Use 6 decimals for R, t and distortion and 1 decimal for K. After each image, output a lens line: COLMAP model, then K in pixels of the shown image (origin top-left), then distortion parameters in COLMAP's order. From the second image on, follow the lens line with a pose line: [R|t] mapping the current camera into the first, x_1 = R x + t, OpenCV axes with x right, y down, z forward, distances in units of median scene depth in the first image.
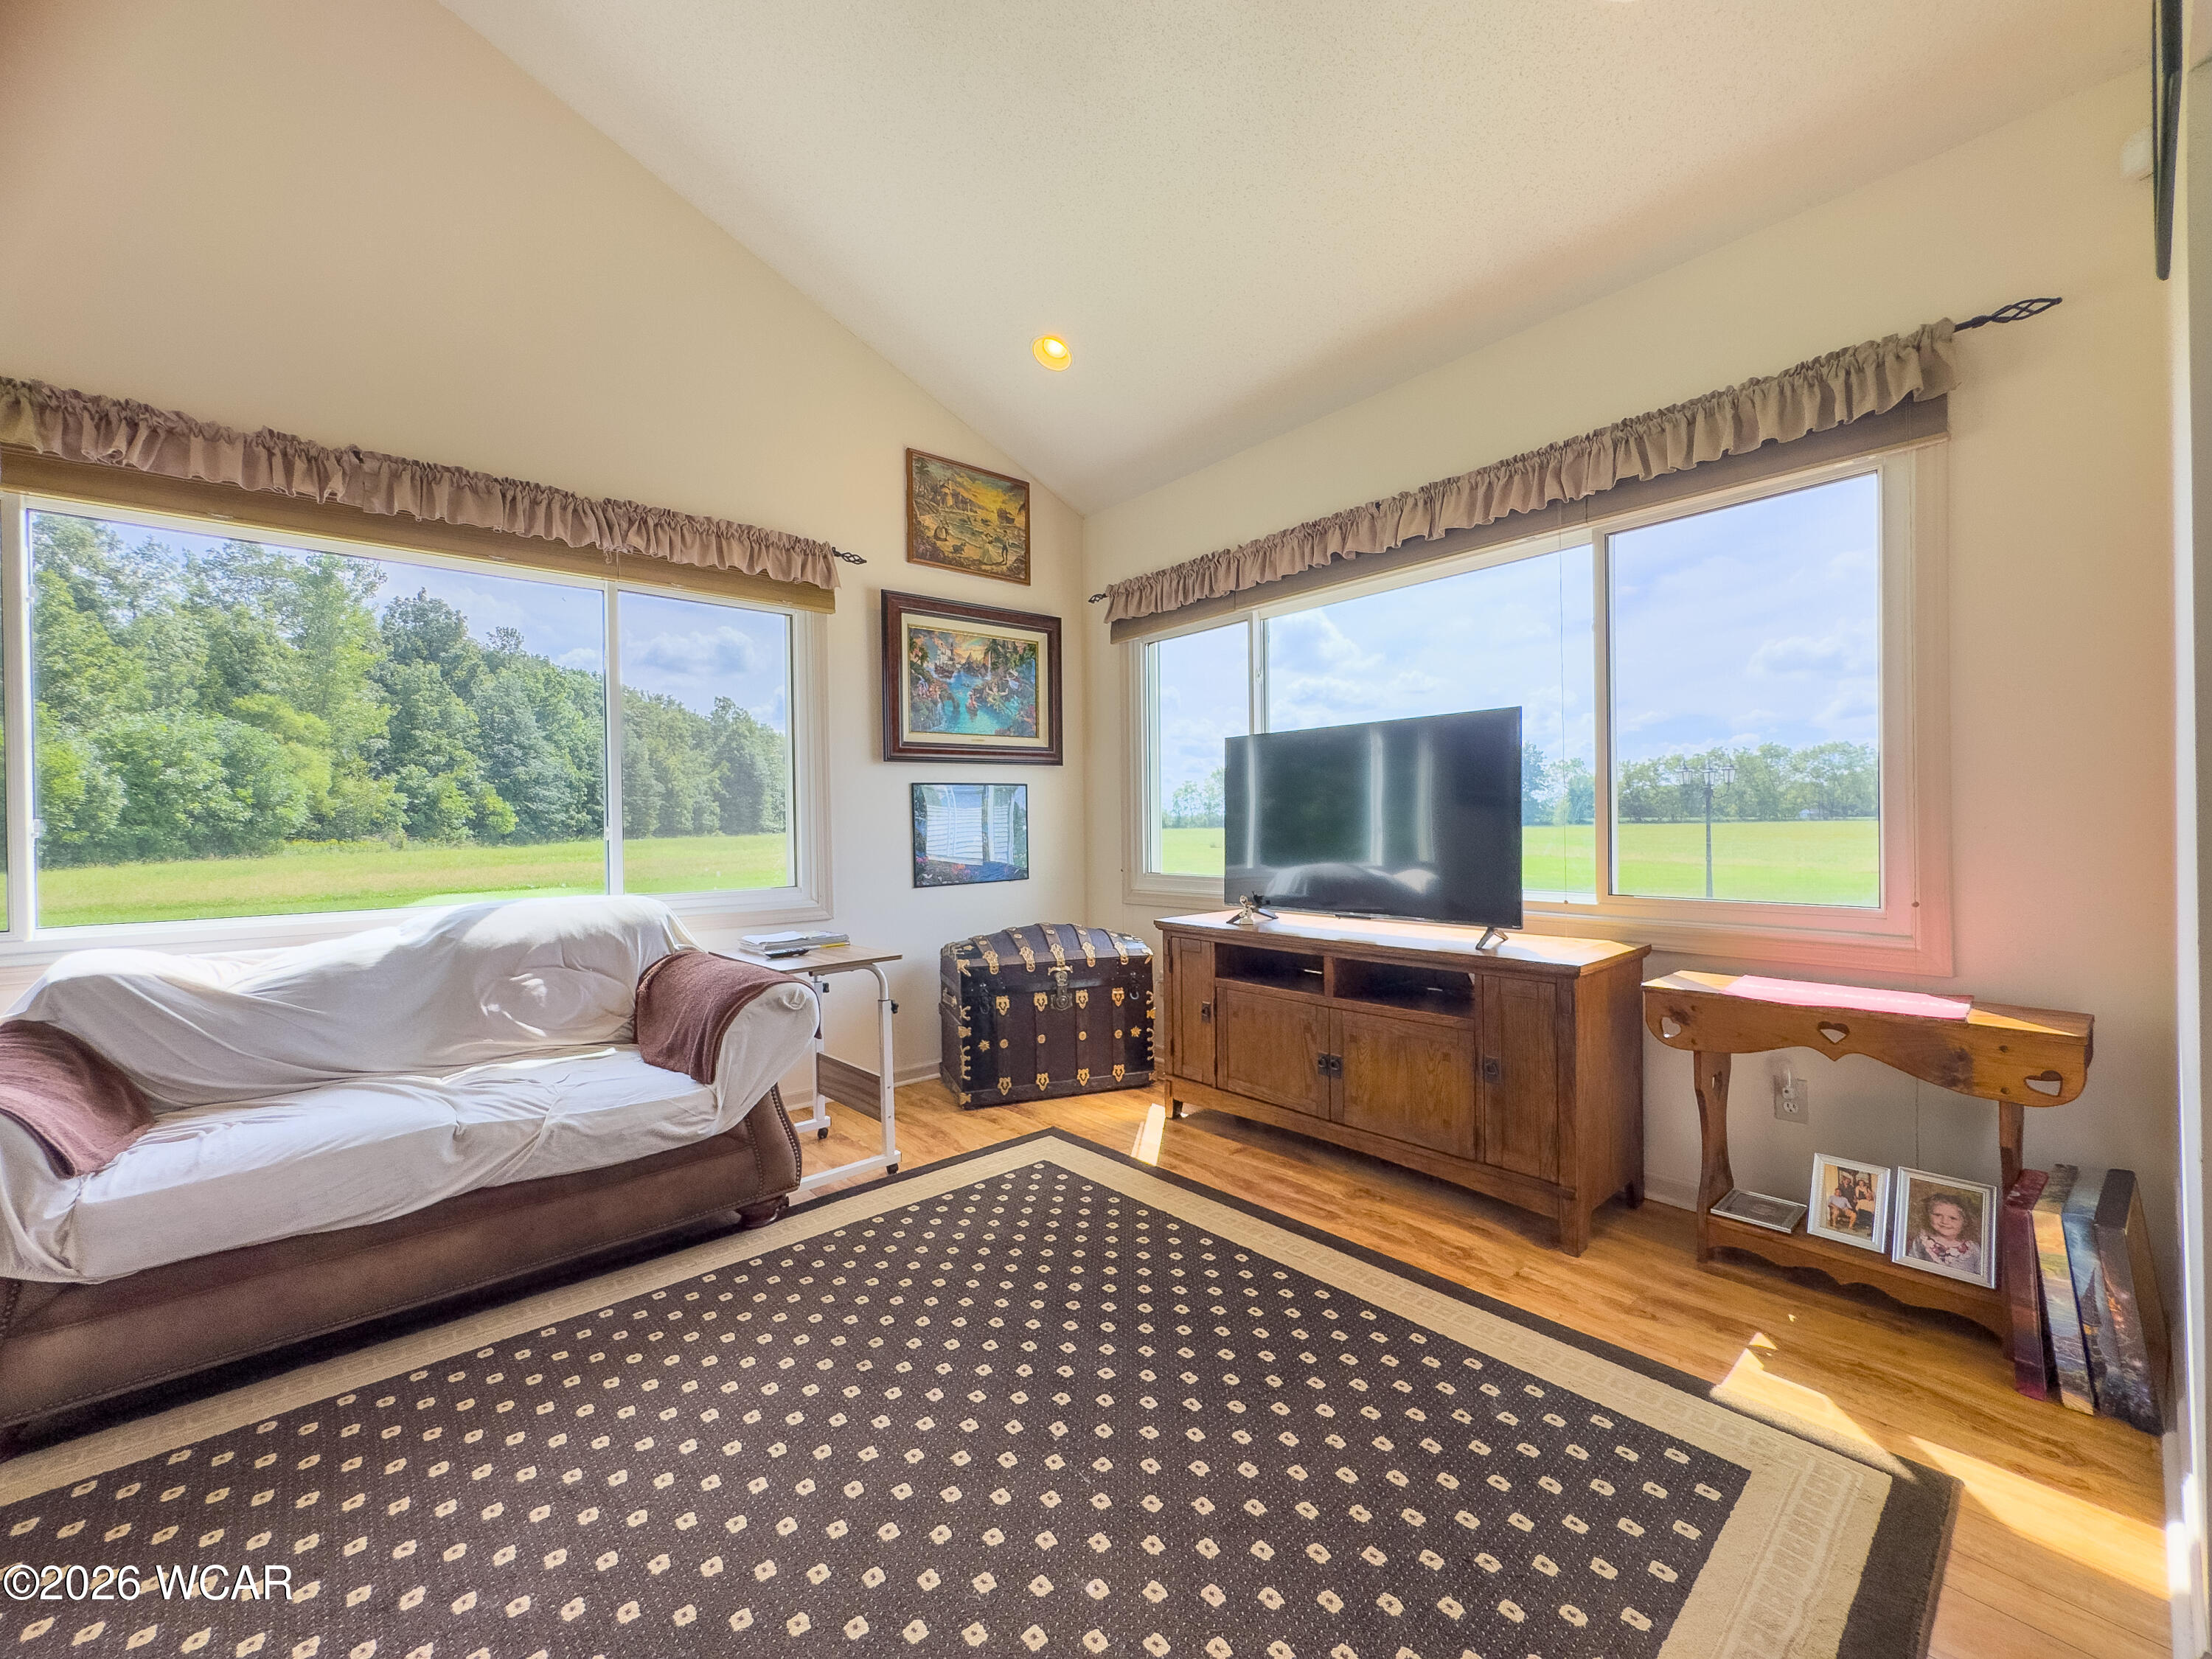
lens RADIAL K [[869.3, 0, 1096.3], [0, 869.3, 843.3], [0, 0, 1]] dist [-0.000738, -0.000503]
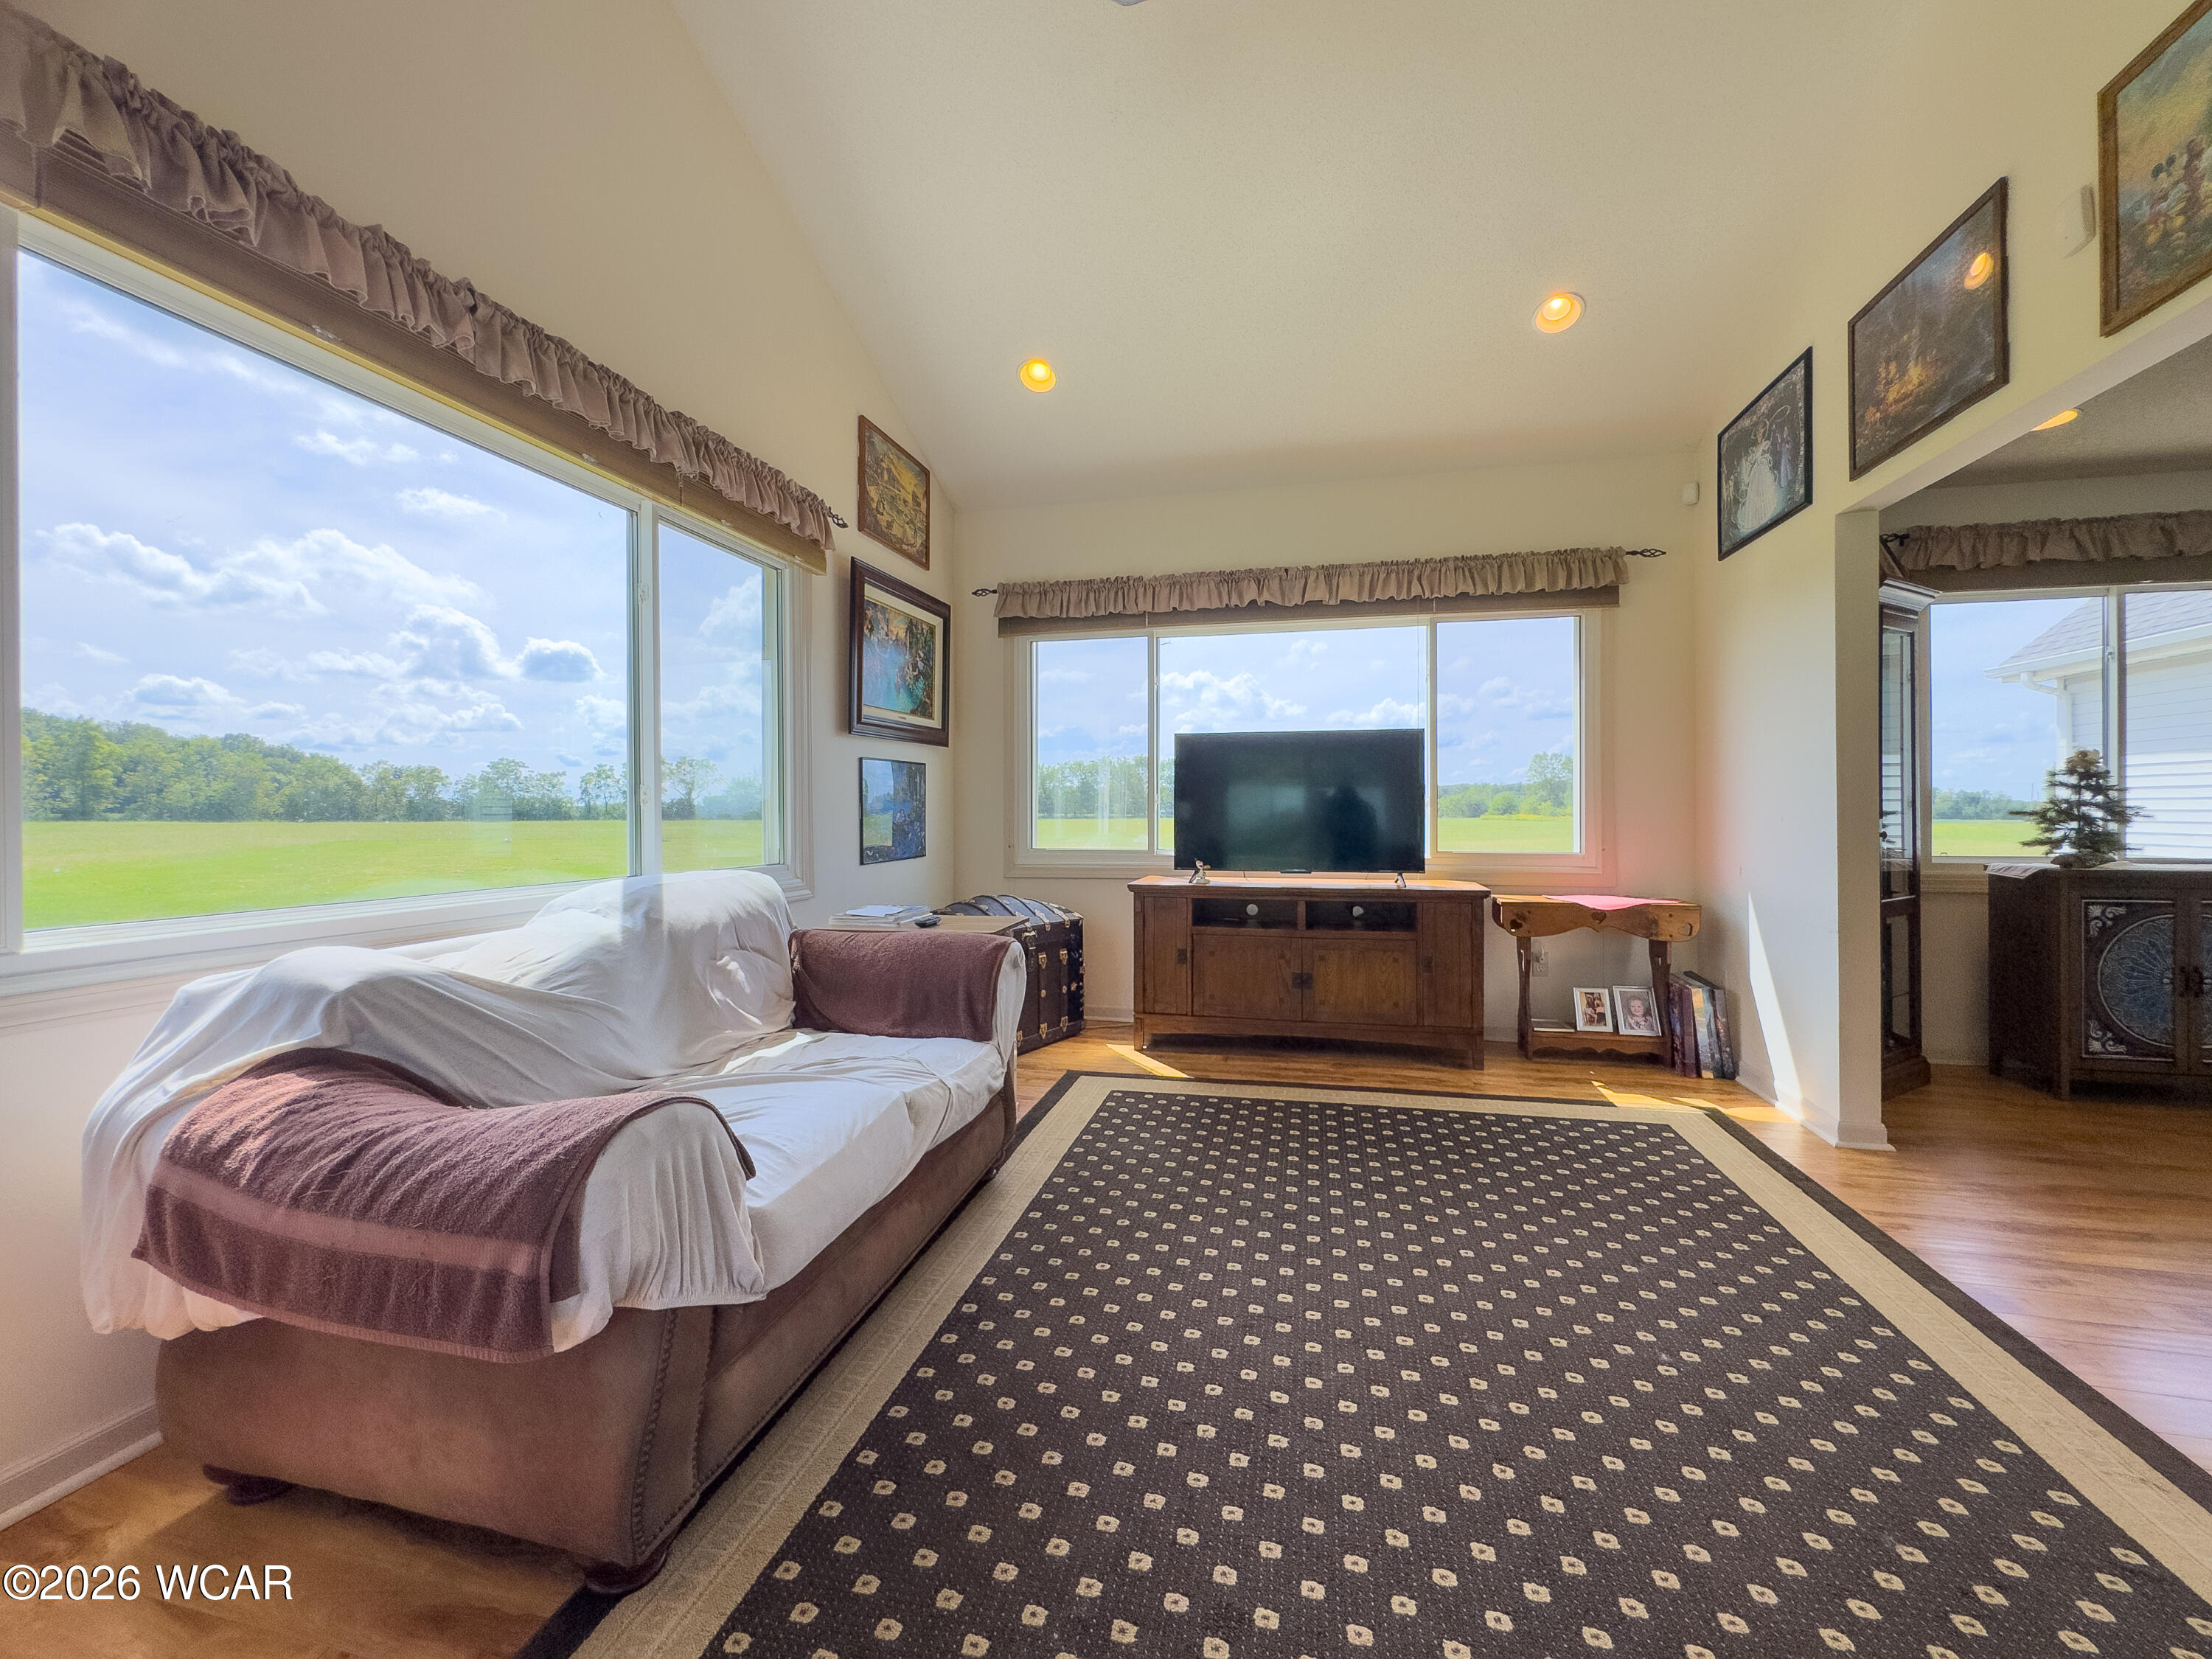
lens RADIAL K [[889.8, 0, 1094.5], [0, 889.8, 831.7], [0, 0, 1]] dist [-0.004830, 0.000586]
pose [[0.814253, 0.000158, 0.580510, -0.824514], [0.003225, 0.999983, -0.004796, 0.027991], [-0.580501, 0.005777, 0.814239, 0.050760]]
